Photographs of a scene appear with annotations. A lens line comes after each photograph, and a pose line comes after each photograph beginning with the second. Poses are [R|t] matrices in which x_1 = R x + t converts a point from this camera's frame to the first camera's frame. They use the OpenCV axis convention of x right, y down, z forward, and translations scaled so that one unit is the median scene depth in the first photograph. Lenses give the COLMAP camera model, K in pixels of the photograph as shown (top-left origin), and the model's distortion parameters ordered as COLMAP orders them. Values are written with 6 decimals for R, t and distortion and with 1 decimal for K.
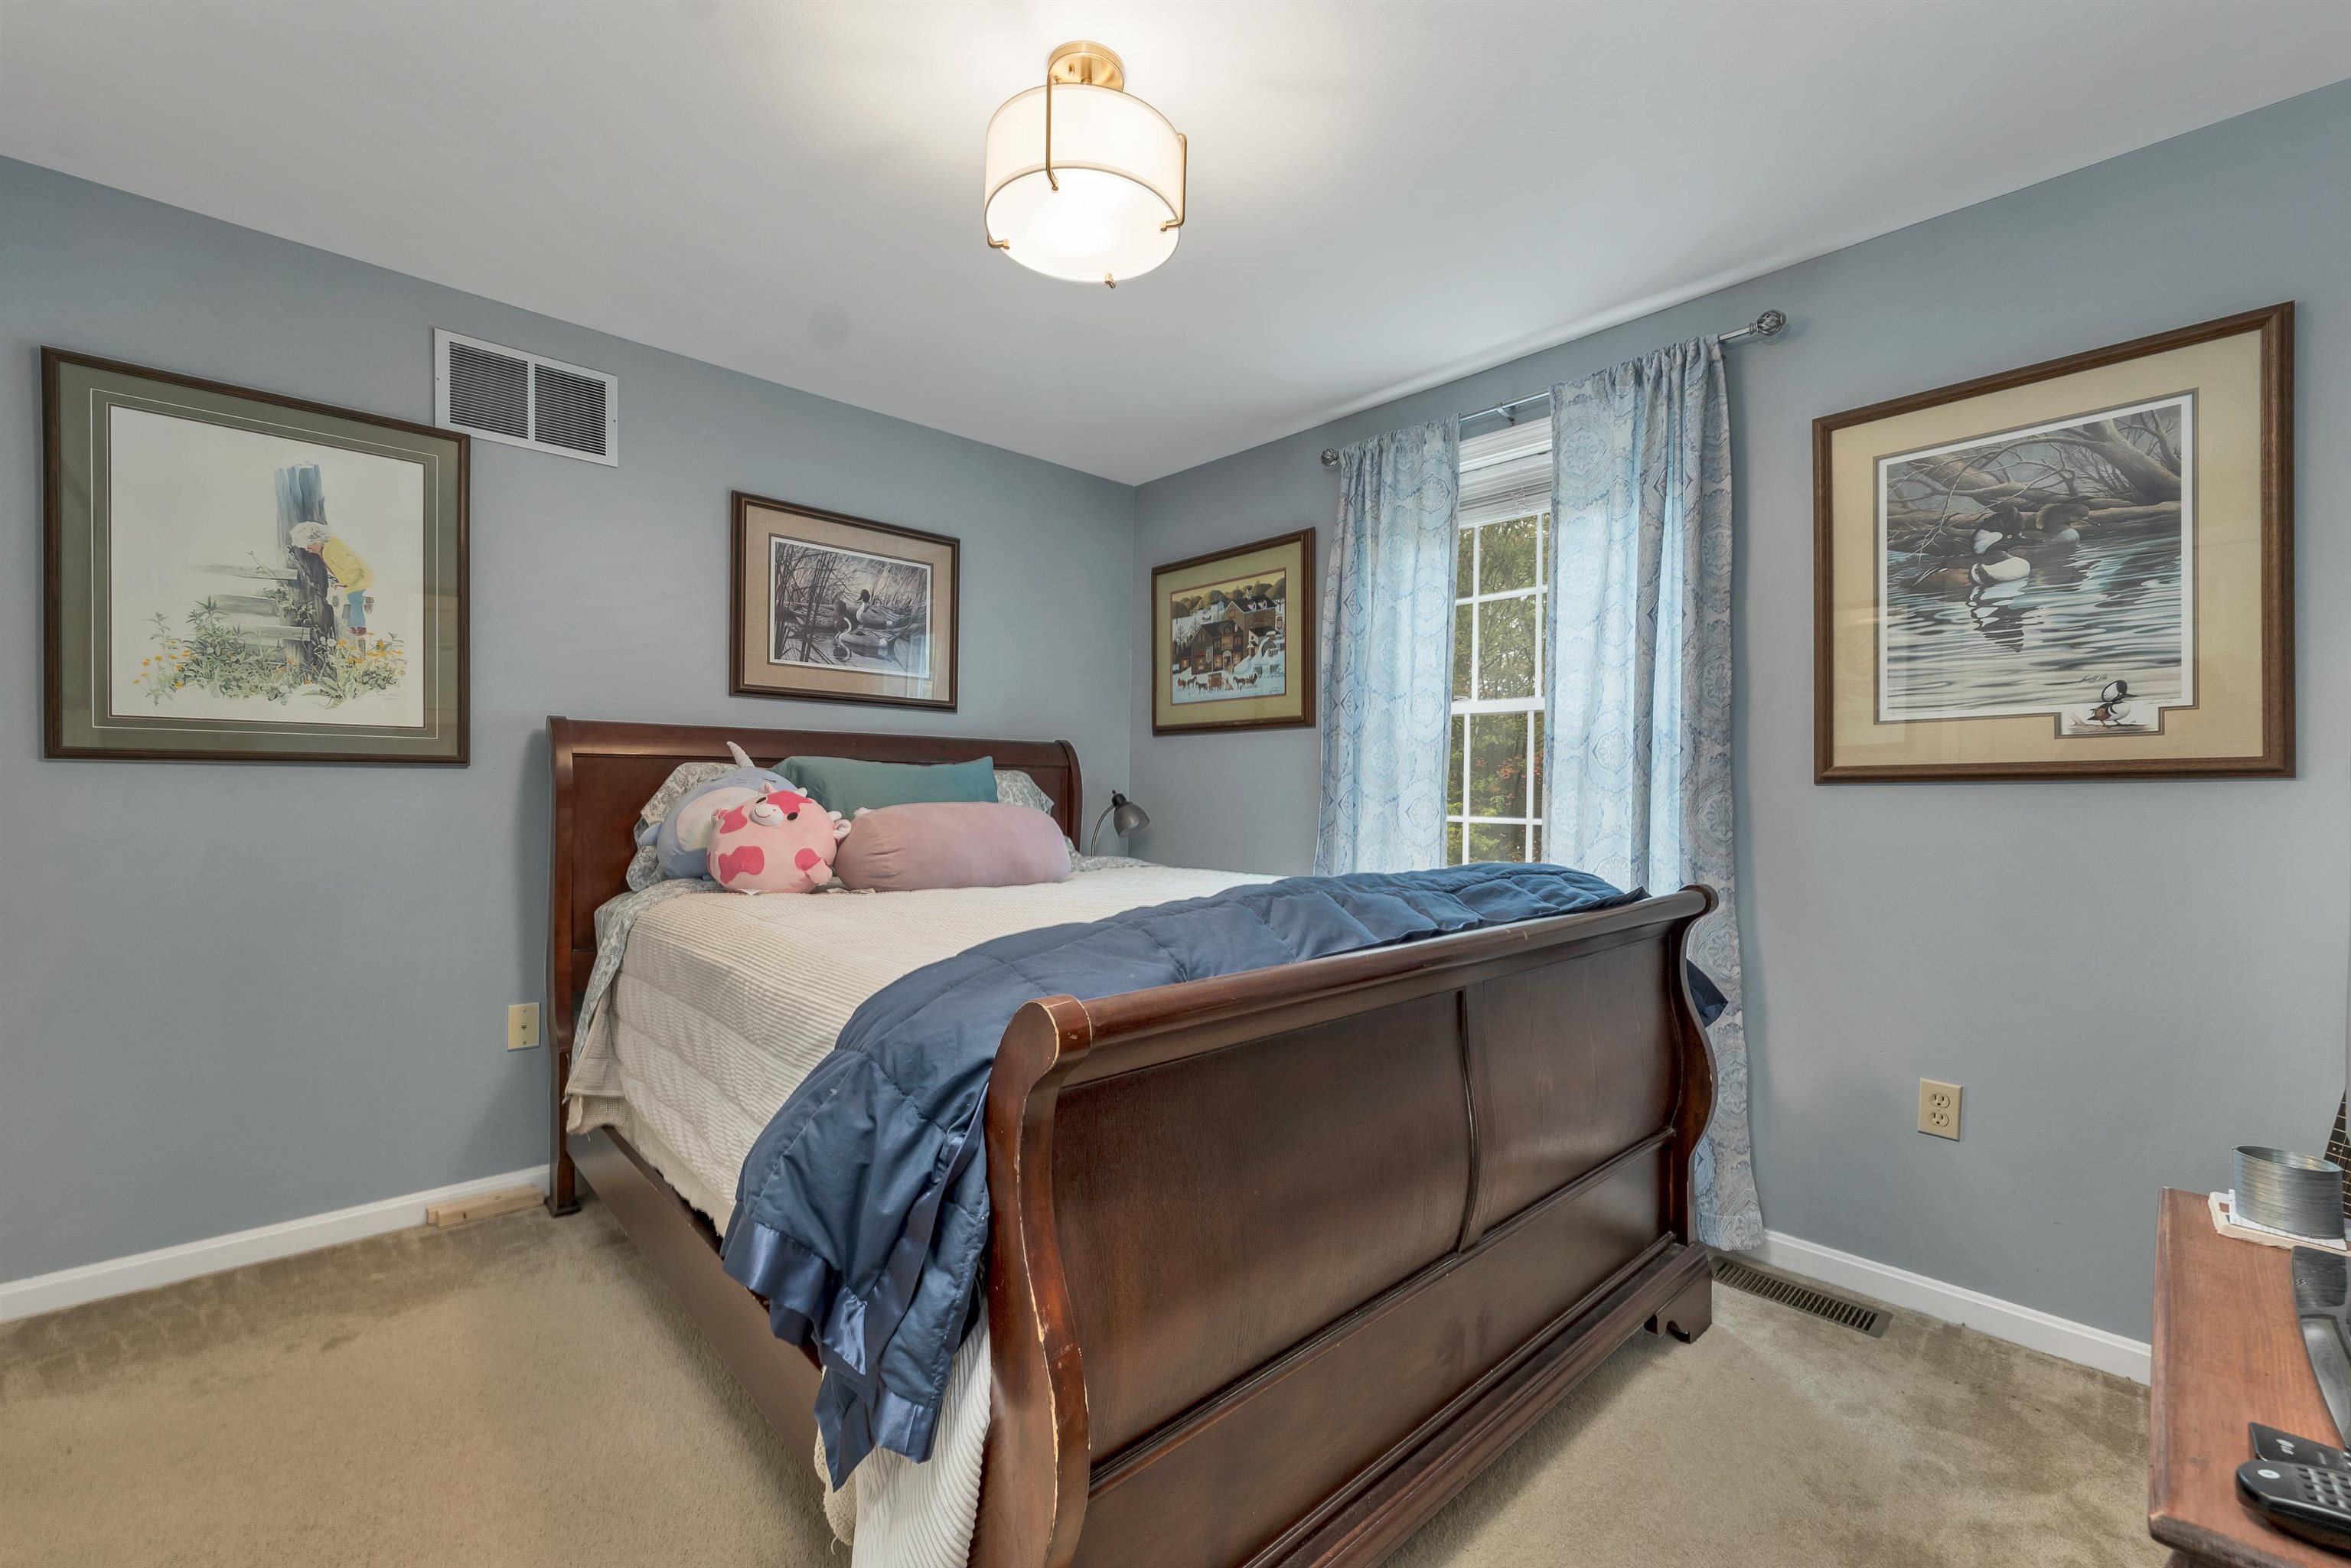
lens RADIAL K [[978.9, 0, 1174.3], [0, 978.9, 782.5], [0, 0, 1]] dist [-0.000726, 0.001824]
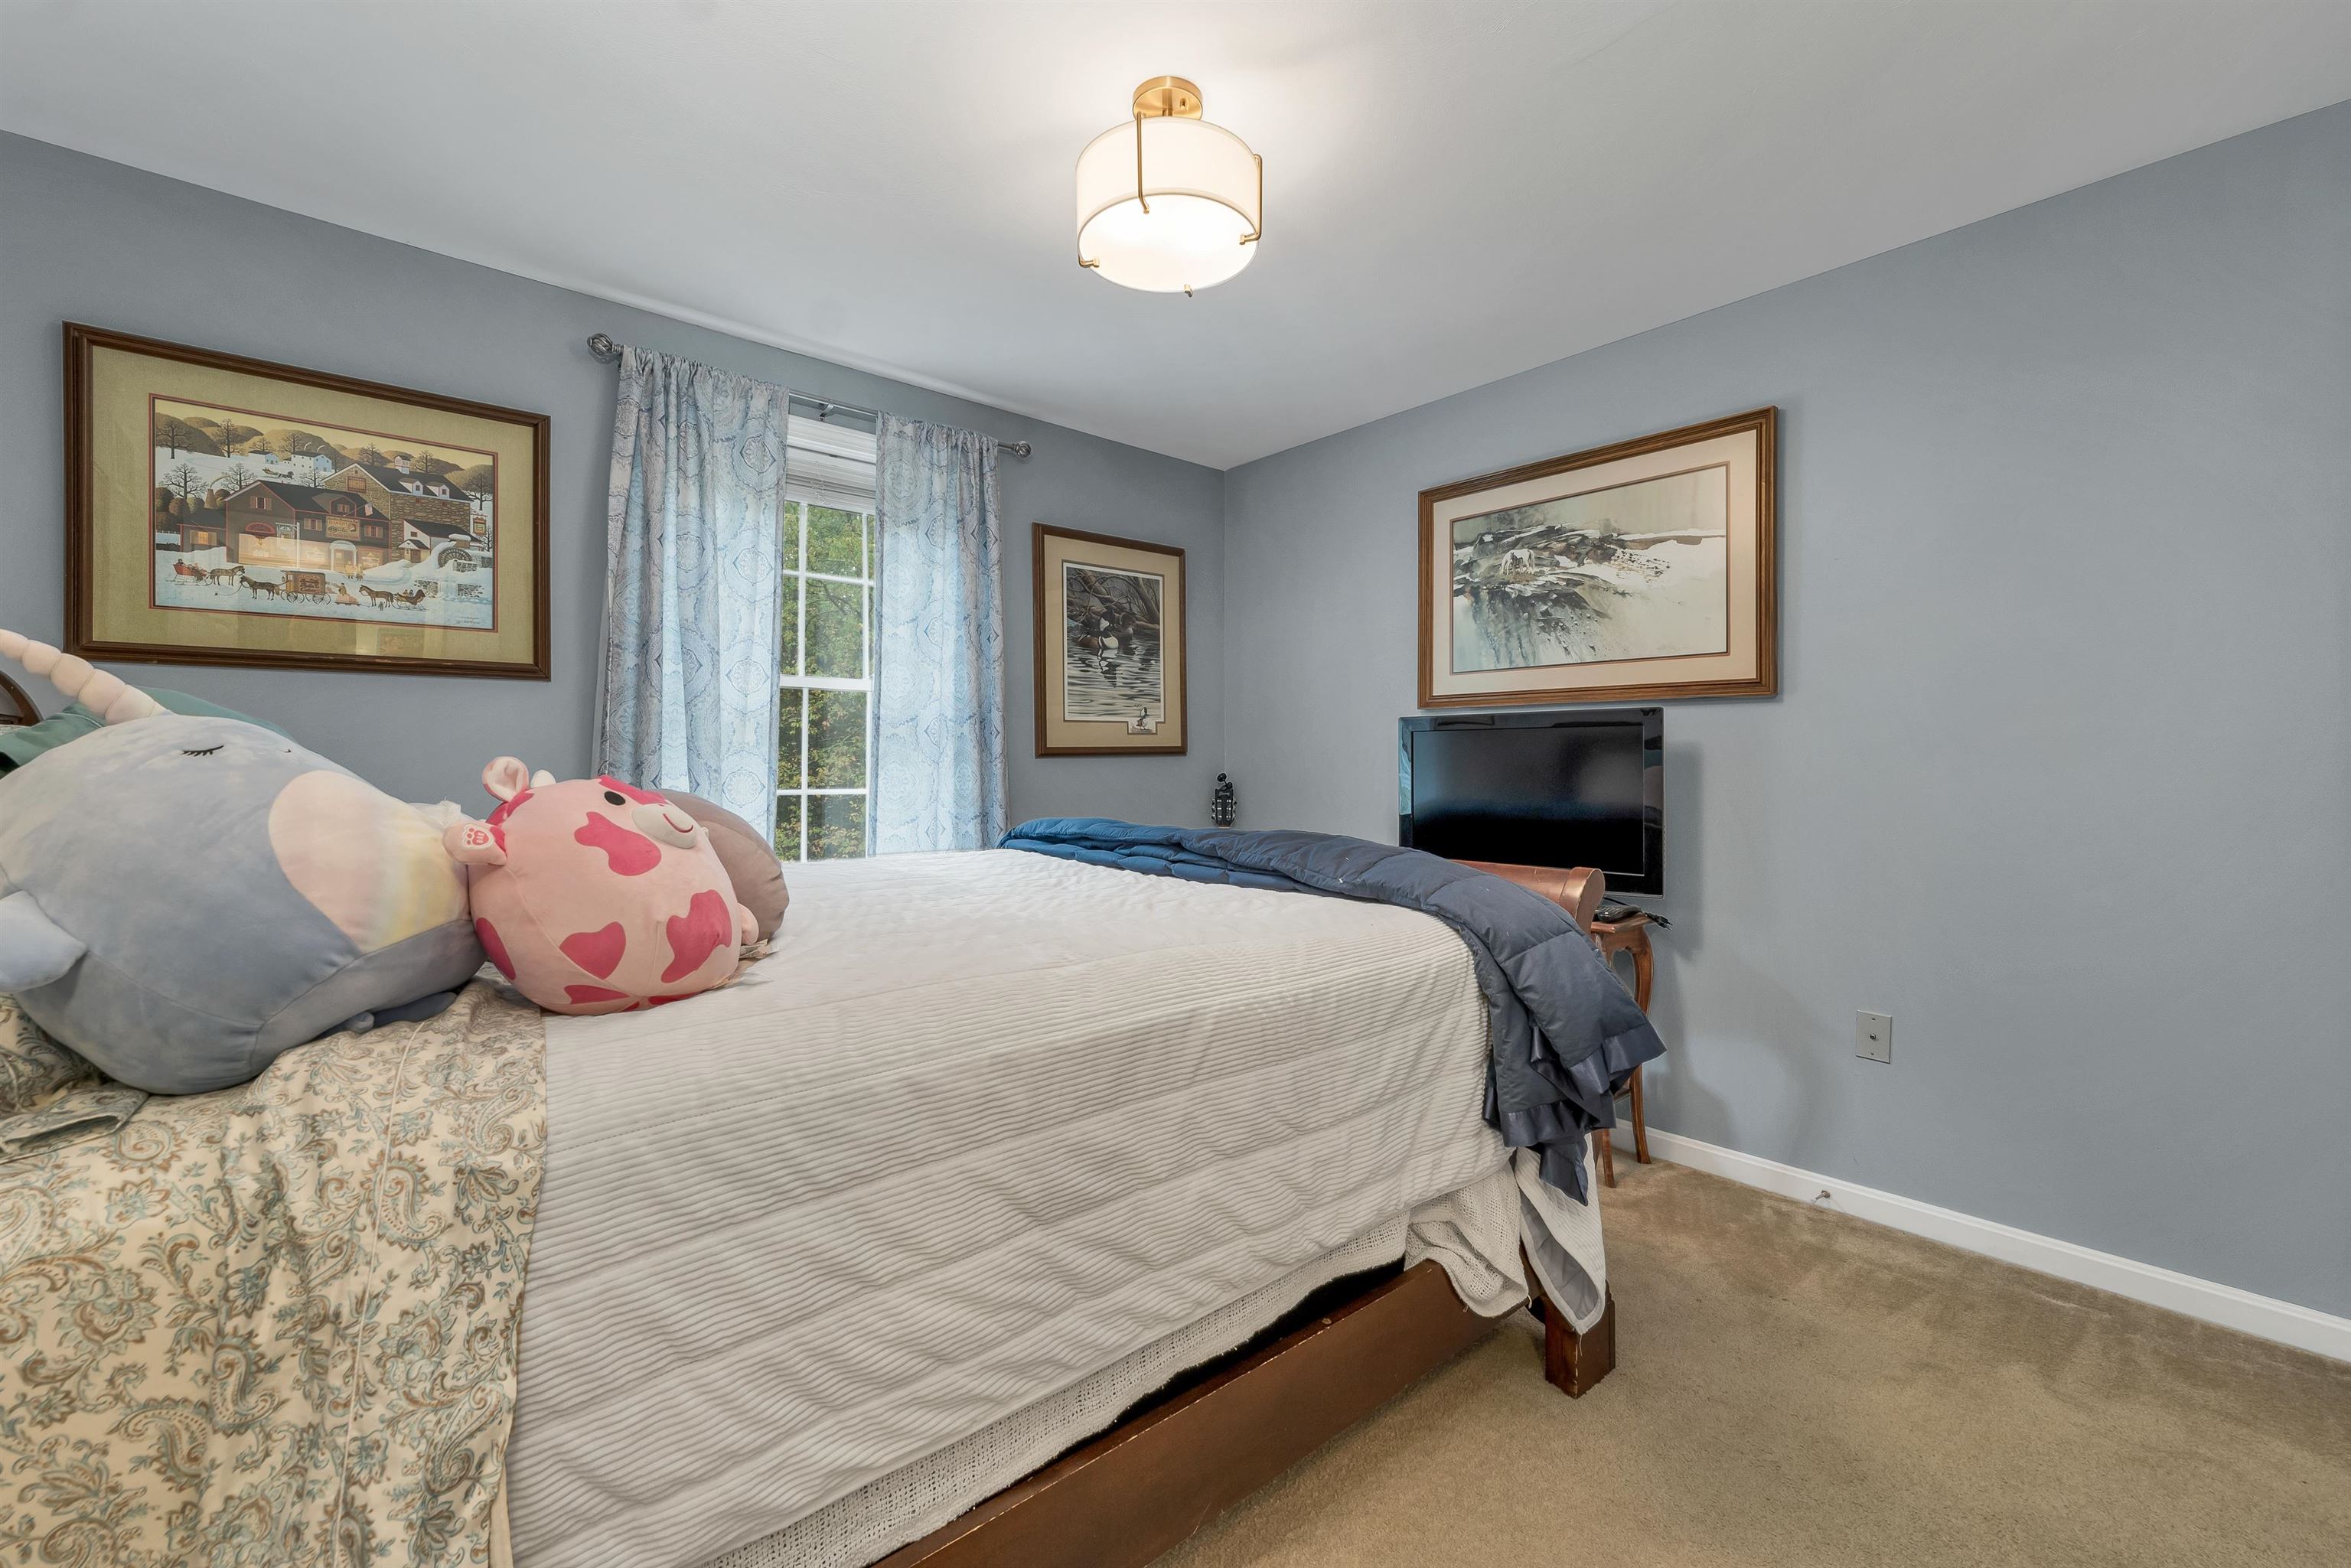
lens RADIAL K [[978.9, 0, 1174.2], [0, 978.9, 769.8], [0, 0, 1]] dist [-0.000726, 0.001824]
pose [[0.029697, -0.006026, 0.999541, -0.753380], [-0.000596, 0.999982, 0.006047, 0.009303], [-0.999559, -0.000776, 0.029693, 0.621153]]
